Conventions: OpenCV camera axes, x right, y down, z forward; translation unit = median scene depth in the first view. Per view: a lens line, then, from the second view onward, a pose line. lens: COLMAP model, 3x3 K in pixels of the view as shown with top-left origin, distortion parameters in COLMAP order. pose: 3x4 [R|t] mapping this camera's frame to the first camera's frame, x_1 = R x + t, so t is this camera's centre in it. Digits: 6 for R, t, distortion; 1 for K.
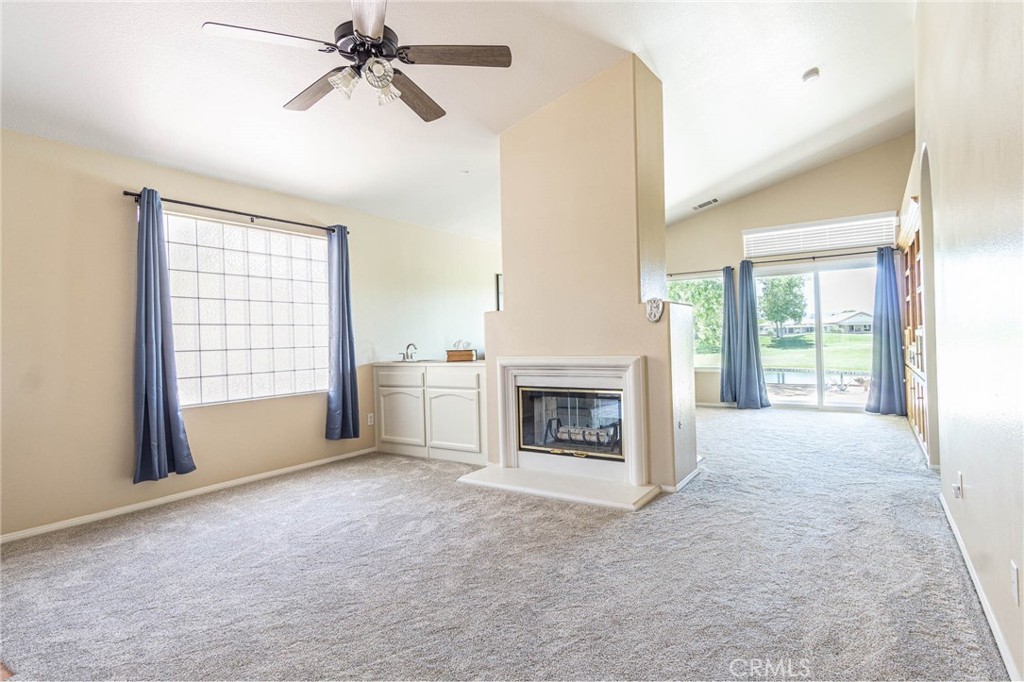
lens RADIAL K [[540.8, 0, 512.0], [0, 540.8, 341.0], [0, 0, 1]] dist [0.002408, 0.013096]
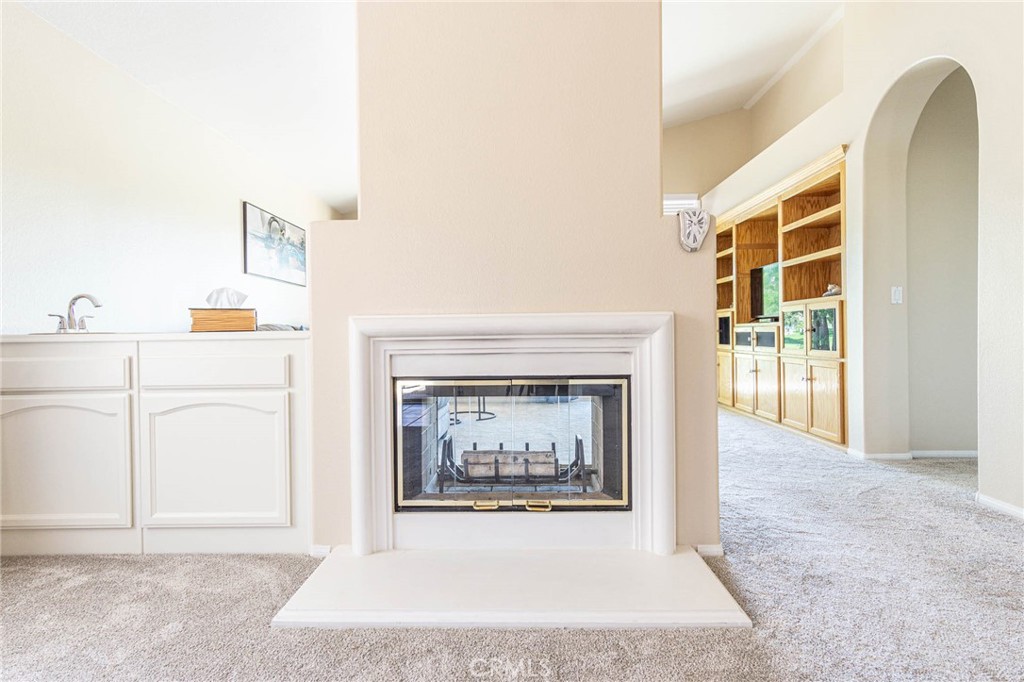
lens RADIAL K [[540.8, 0, 512.0], [0, 540.8, 341.0], [0, 0, 1]] dist [0.002408, 0.013096]
pose [[0.845051, 0.008276, 0.534621, -0.133879], [-0.008033, 0.999964, -0.002782, 0.043666], [-0.534625, -0.001944, 0.845087, 0.459469]]
